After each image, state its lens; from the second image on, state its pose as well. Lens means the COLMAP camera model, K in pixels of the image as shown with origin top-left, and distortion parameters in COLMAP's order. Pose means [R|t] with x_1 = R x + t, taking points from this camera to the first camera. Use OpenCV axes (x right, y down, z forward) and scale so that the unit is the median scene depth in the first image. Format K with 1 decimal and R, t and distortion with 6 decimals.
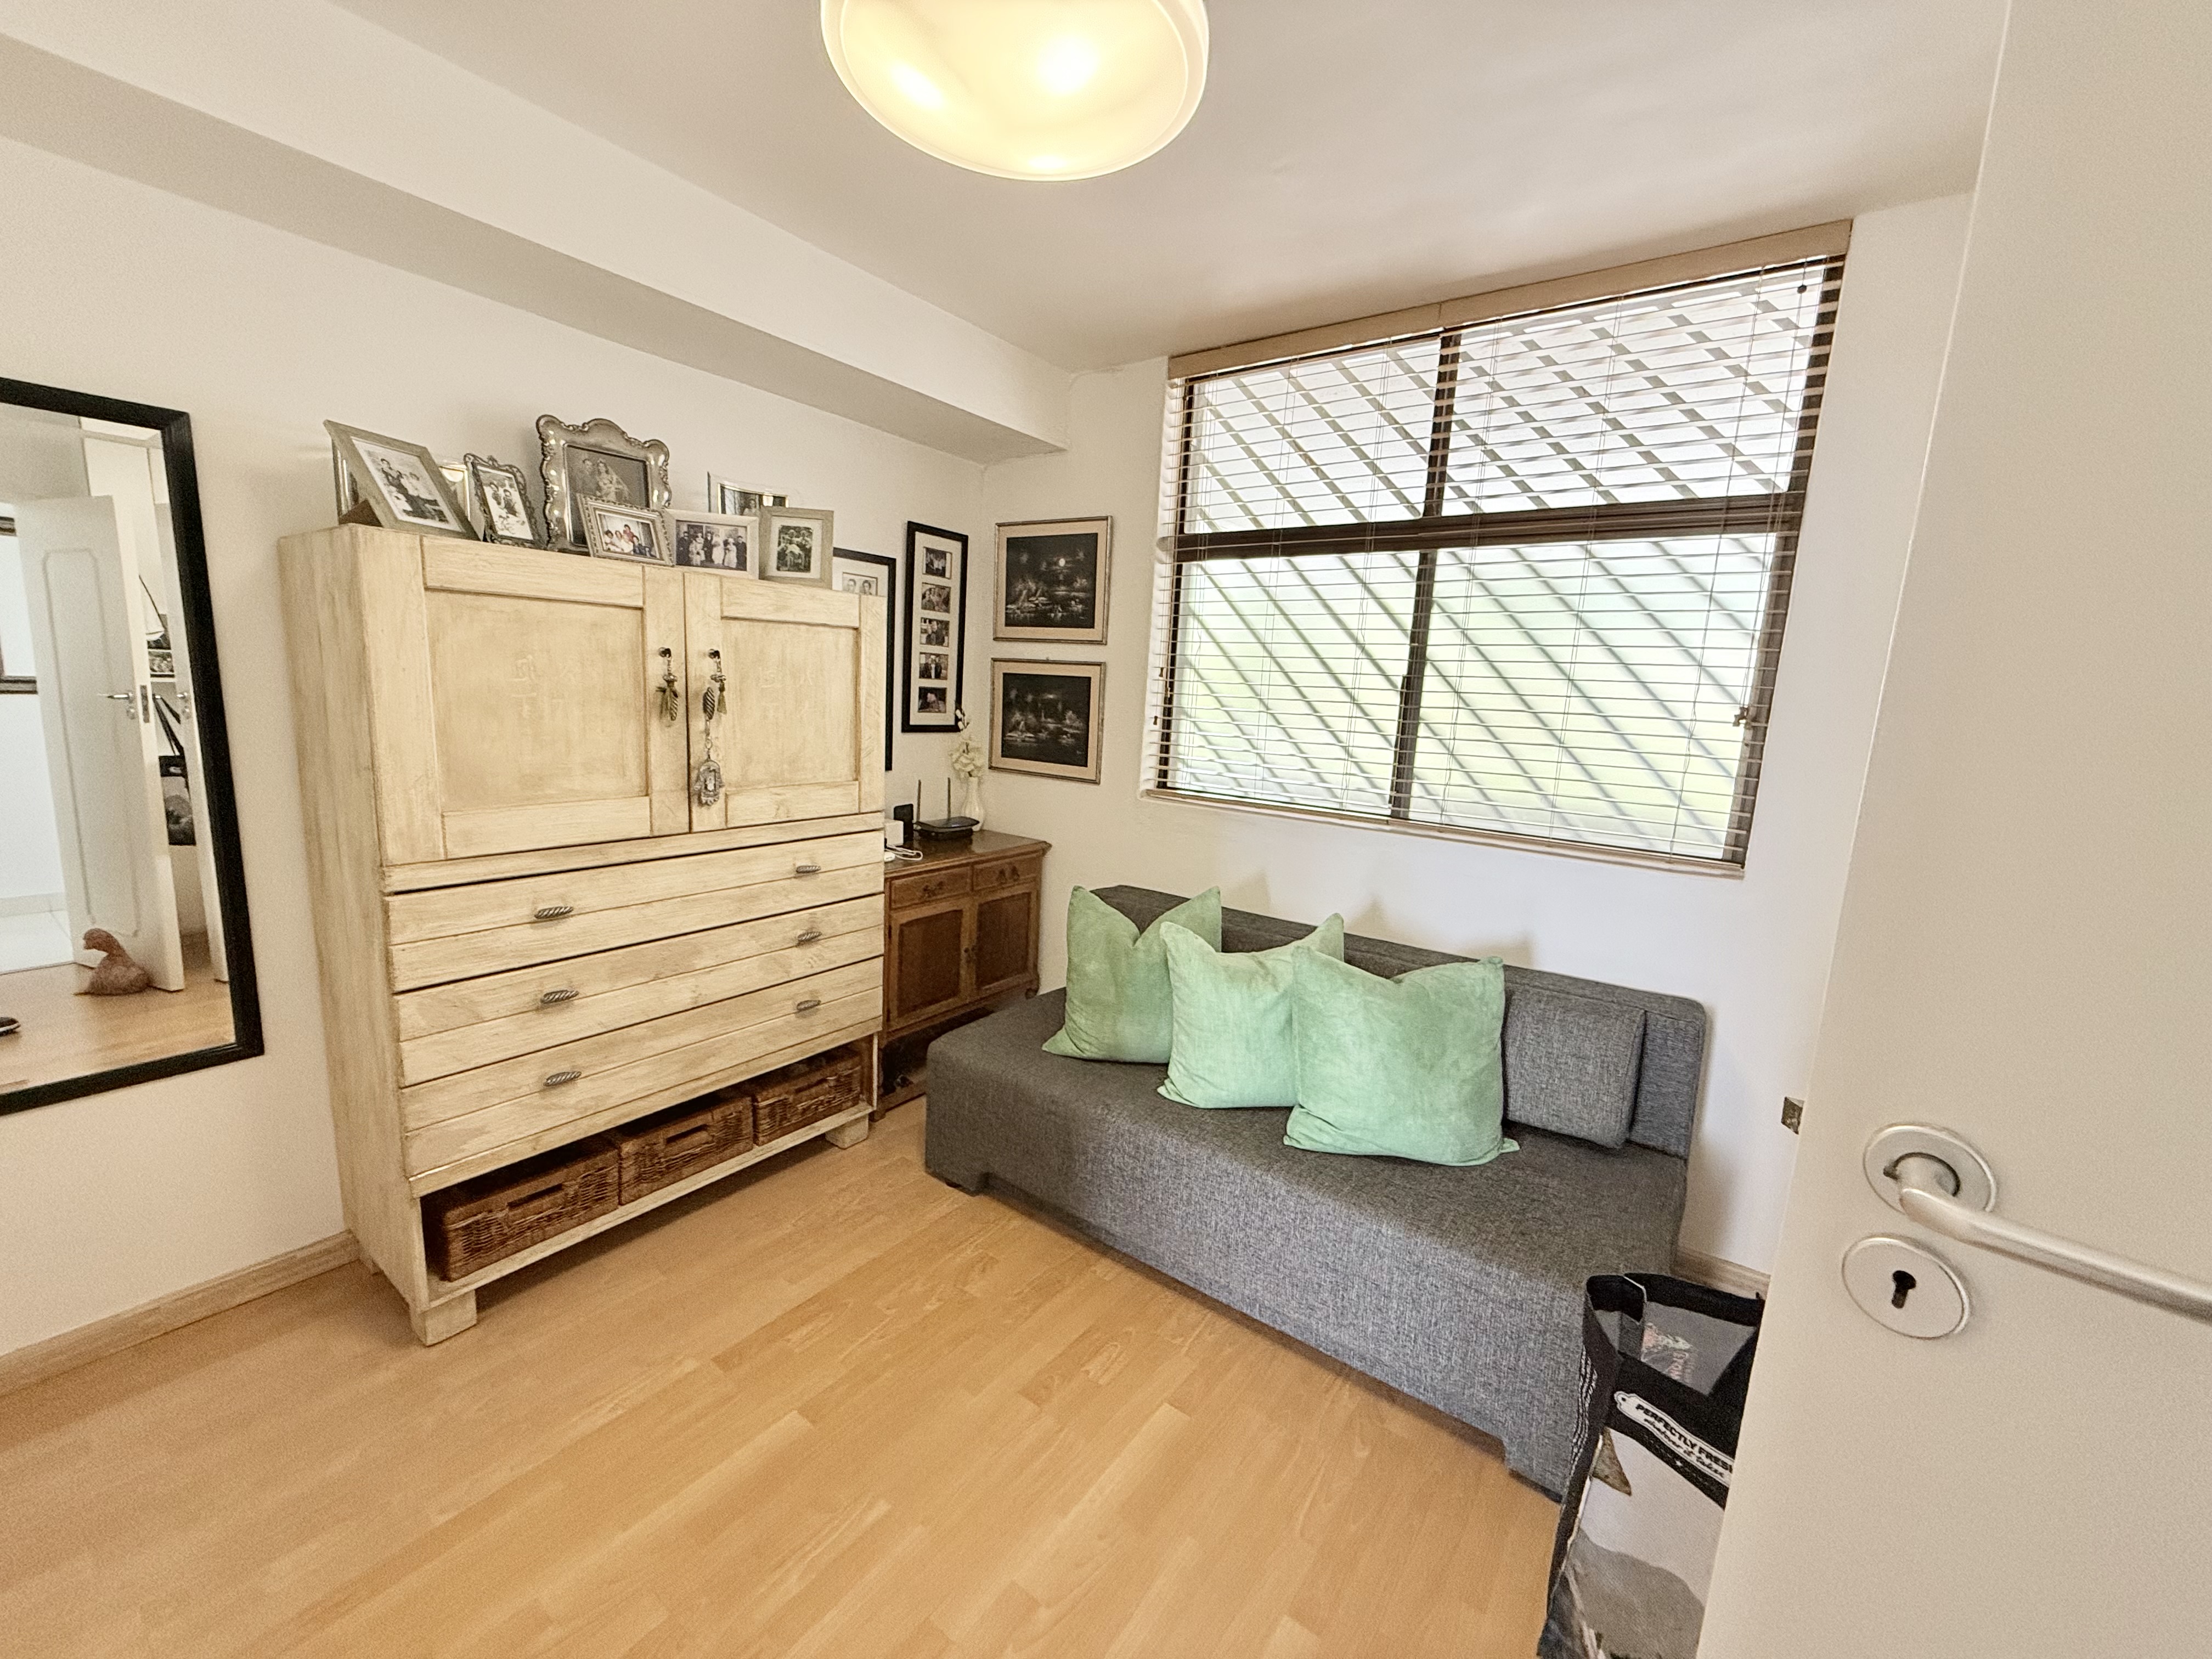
lens RADIAL K [[881.4, 0, 1091.9], [0, 881.4, 826.3], [0, 0, 1]] dist [-0.001447, 0.000640]
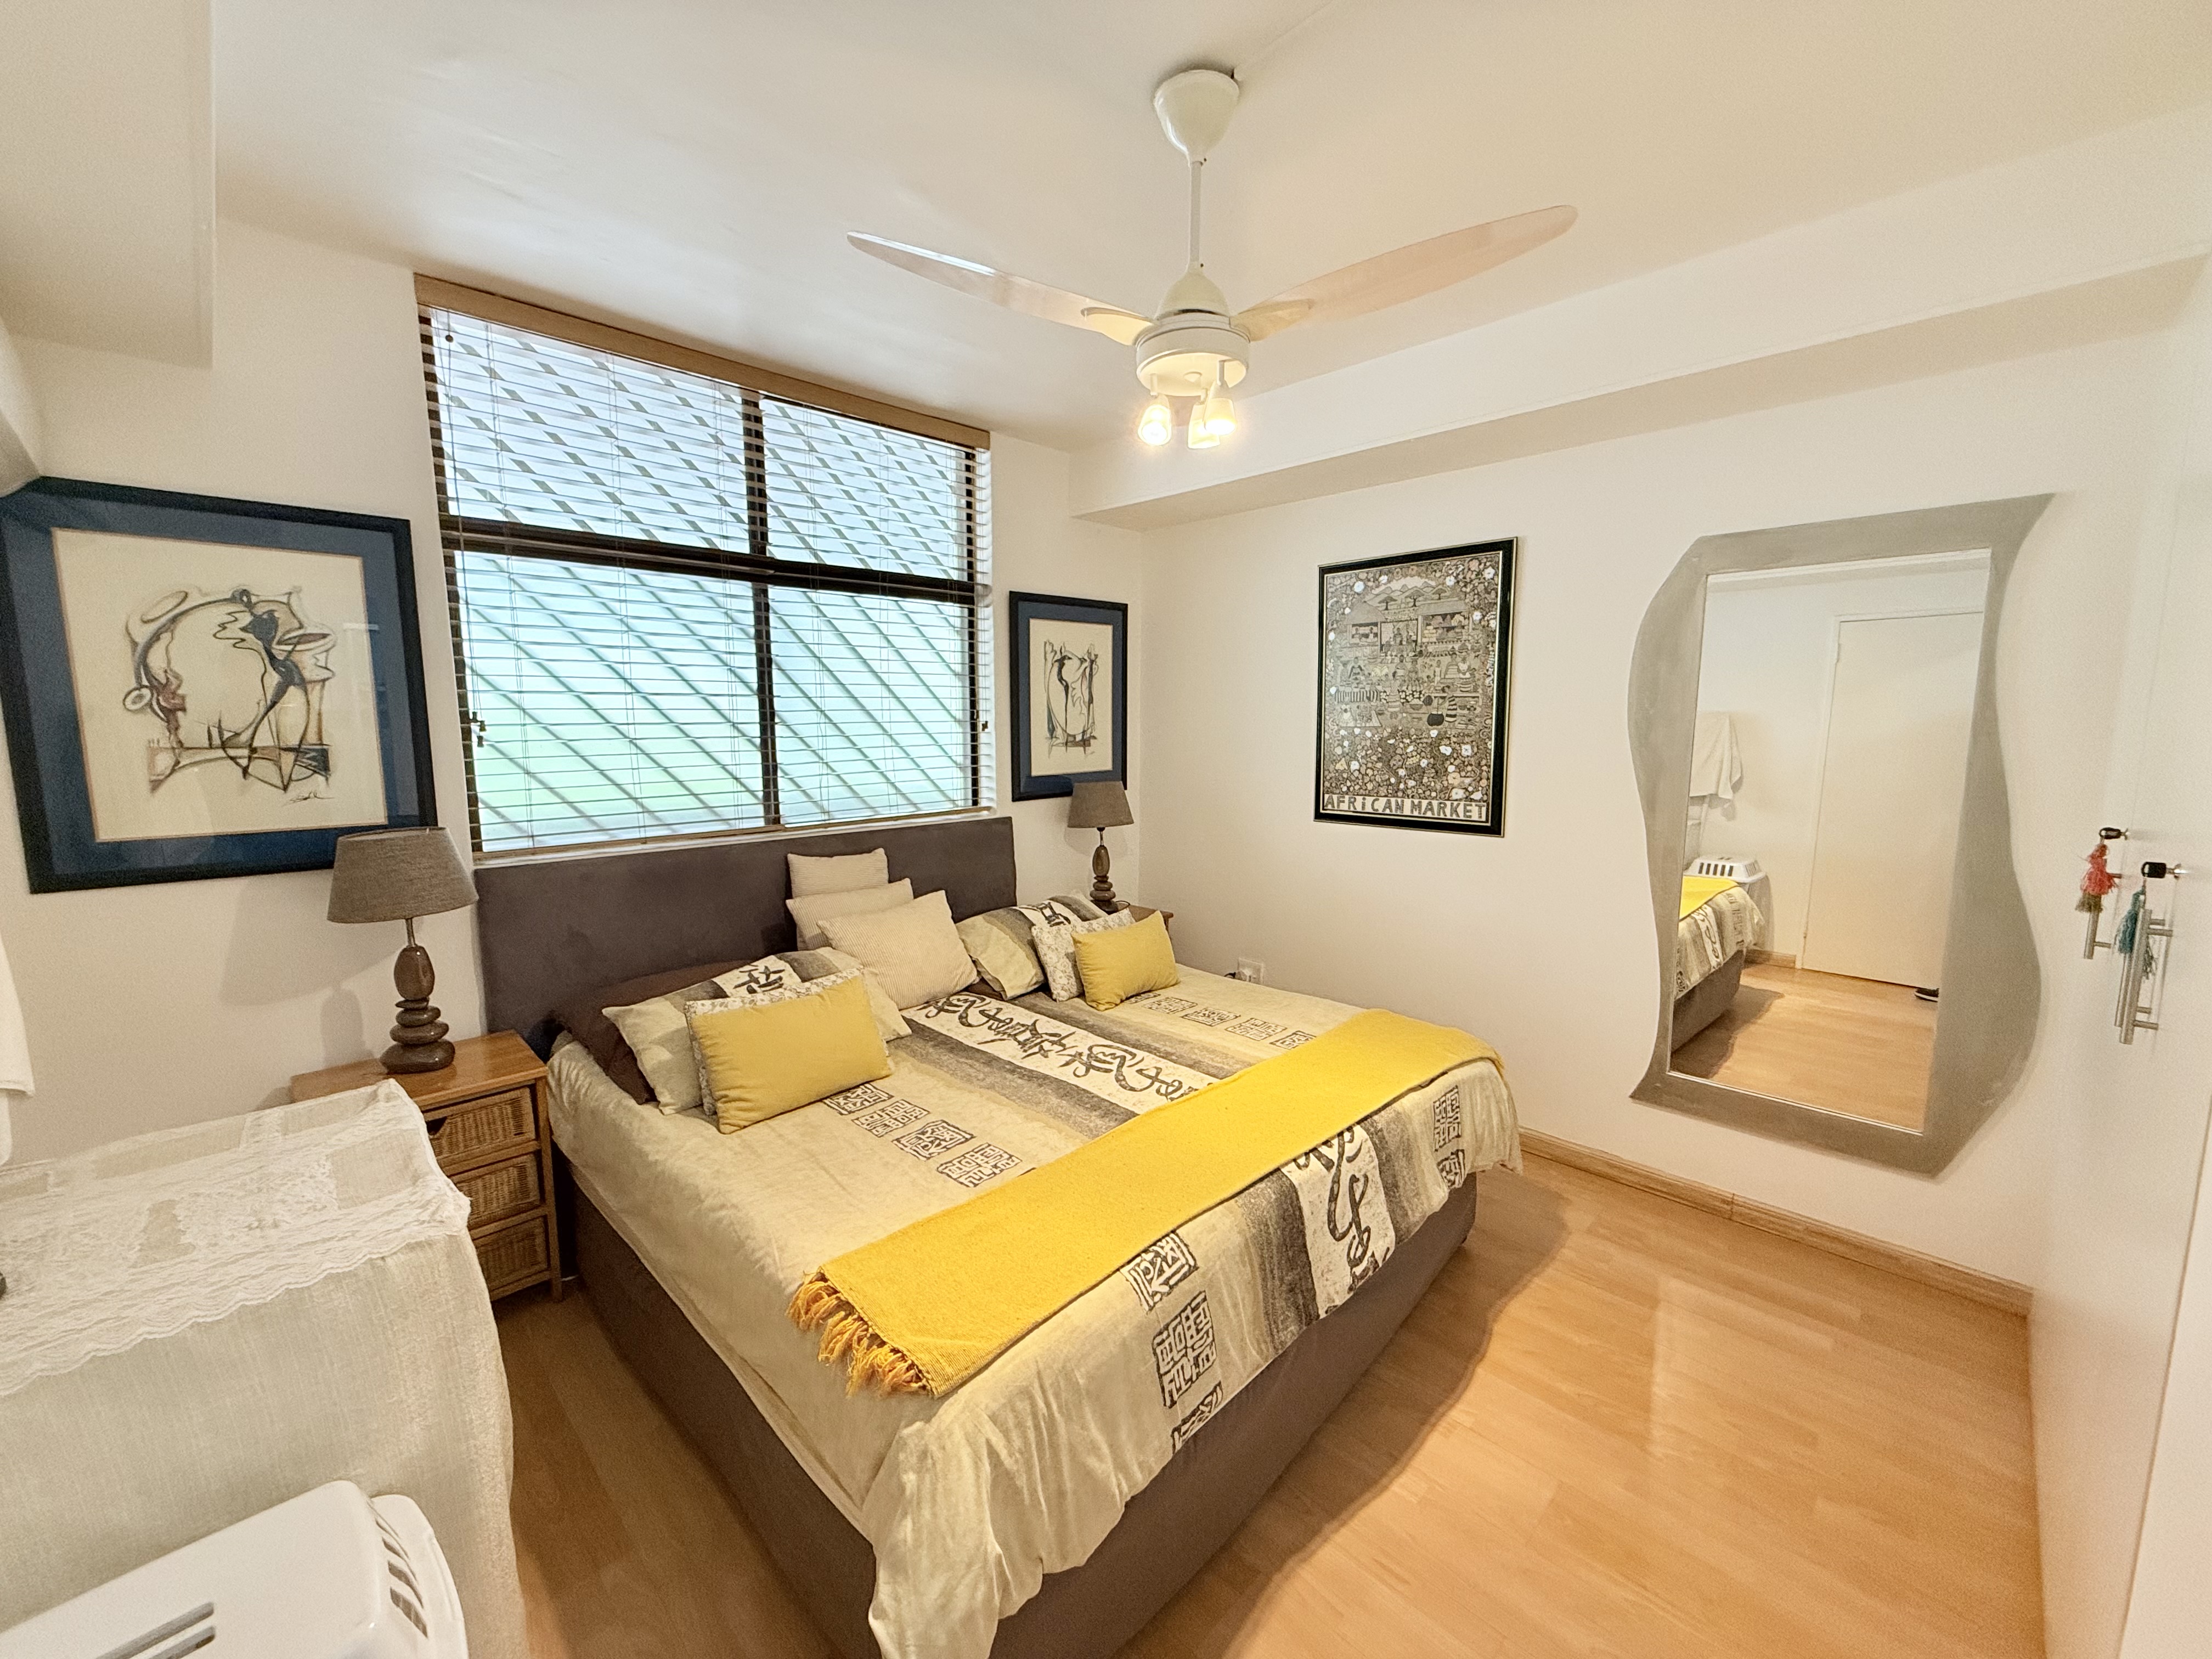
lens RADIAL K [[881.4, 0, 1096.0], [0, 881.4, 826.5], [0, 0, 1]] dist [-0.001447, 0.000640]
pose [[0.140379, -0.166107, 0.976065, -0.733523], [0.176033, 0.974307, 0.140491, -0.106373], [-0.974323, 0.152098, 0.166012, 0.486495]]
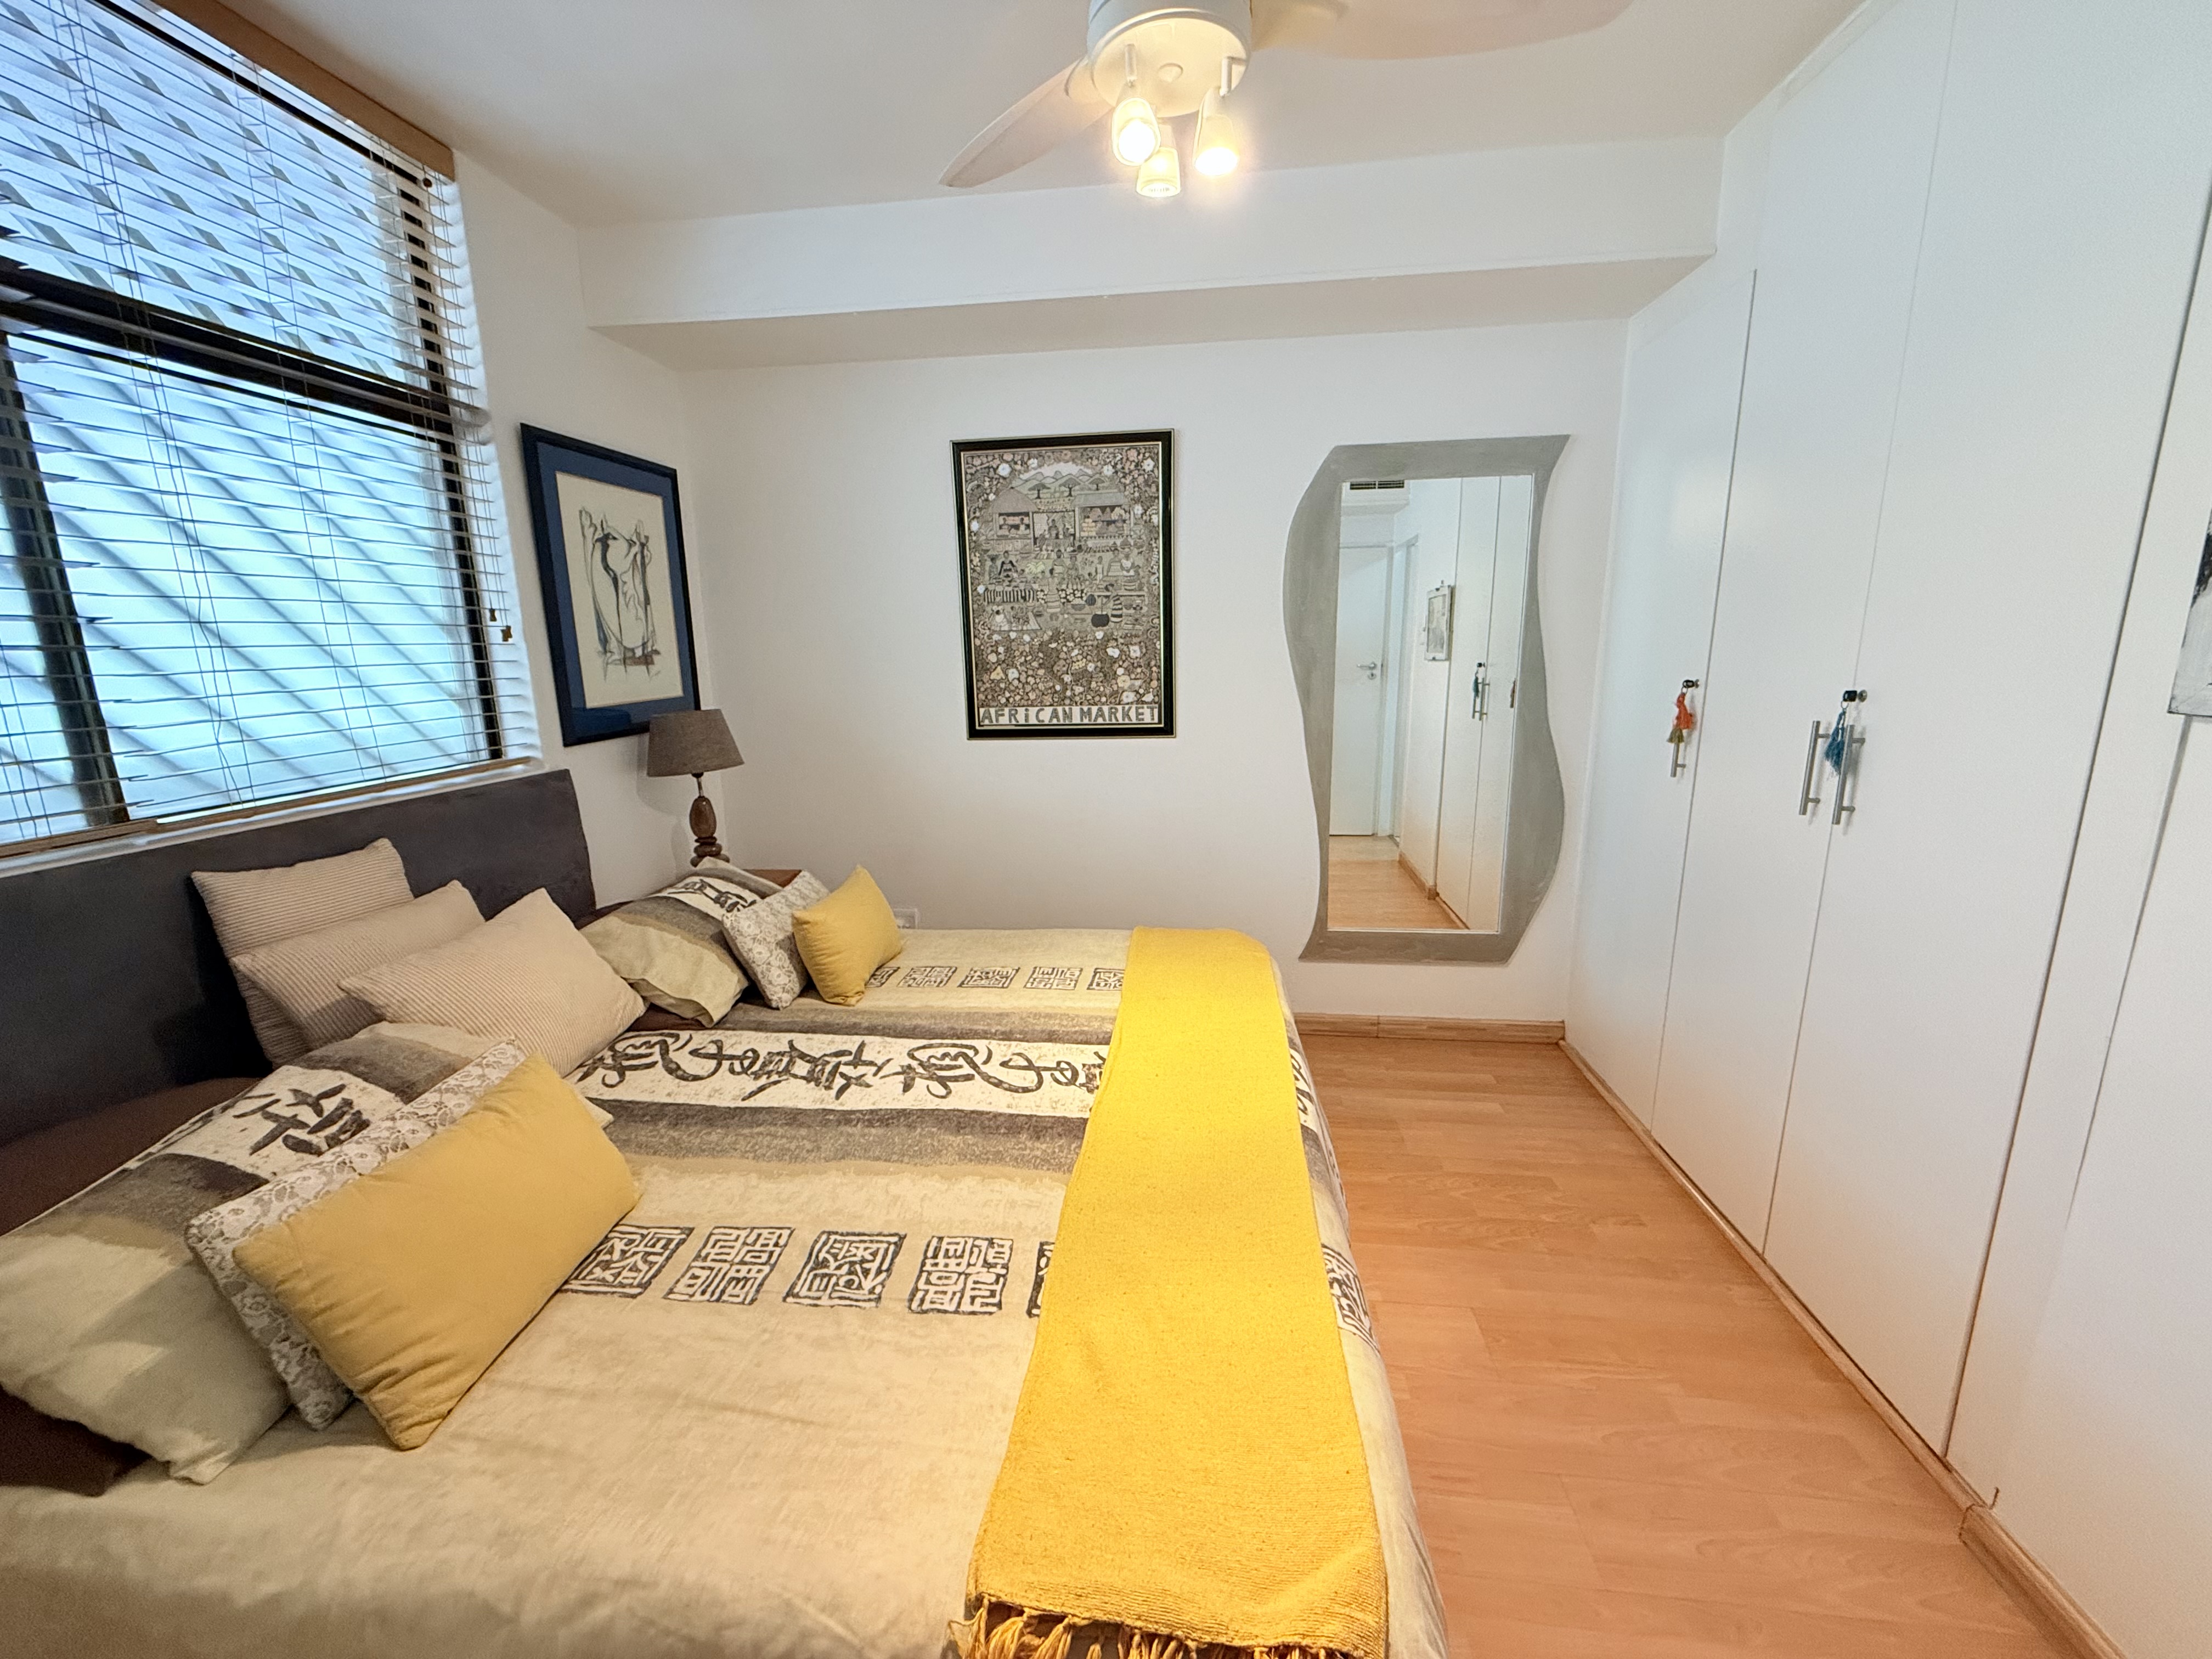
lens RADIAL K [[881.4, 0, 1098.7], [0, 881.4, 828.8], [0, 0, 1]] dist [-0.001447, 0.000640]
pose [[-0.504091, -0.211967, 0.837235, -0.474626], [0.142341, 0.935766, 0.322615, -0.114625], [-0.851840, 0.281800, -0.441540, 0.812286]]
